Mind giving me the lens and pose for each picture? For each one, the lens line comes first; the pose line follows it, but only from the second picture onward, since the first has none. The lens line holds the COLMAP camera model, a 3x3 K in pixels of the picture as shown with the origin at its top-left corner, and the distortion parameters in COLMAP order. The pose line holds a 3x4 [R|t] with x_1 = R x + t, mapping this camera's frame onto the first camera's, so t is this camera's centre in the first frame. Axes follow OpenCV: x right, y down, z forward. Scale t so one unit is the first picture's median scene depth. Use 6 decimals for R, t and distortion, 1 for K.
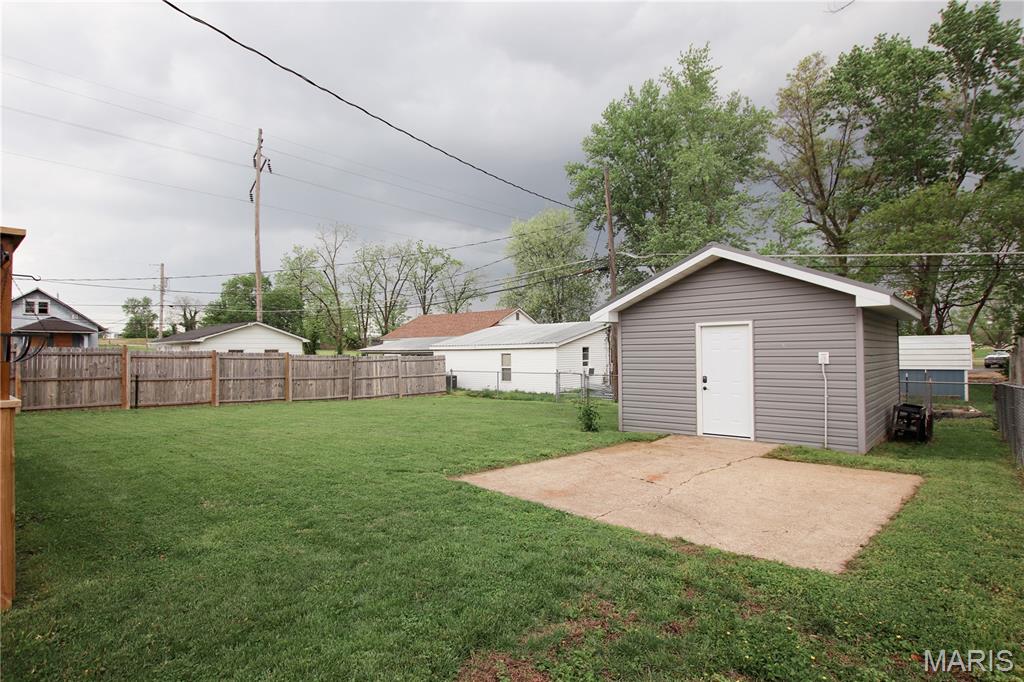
lens RADIAL K [[536.8, 0, 512.0], [0, 536.8, 341.0], [0, 0, 1]] dist [-0.033851, 0.000149]
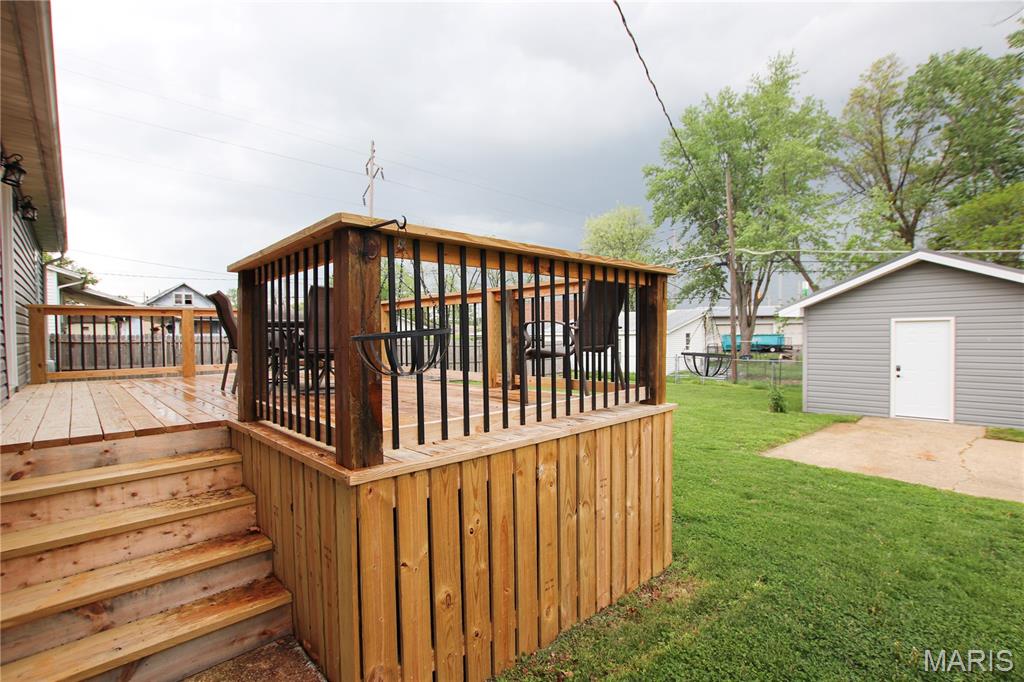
lens RADIAL K [[475.8, 0, 512.0], [0, 475.8, 341.0], [0, 0, 1]] dist [0.029509, -0.040626]
pose [[0.997863, -0.000915, -0.065329, -0.138664], [0.003267, 0.999350, 0.035900, -0.008721], [0.065253, -0.036037, 0.997218, -0.020180]]
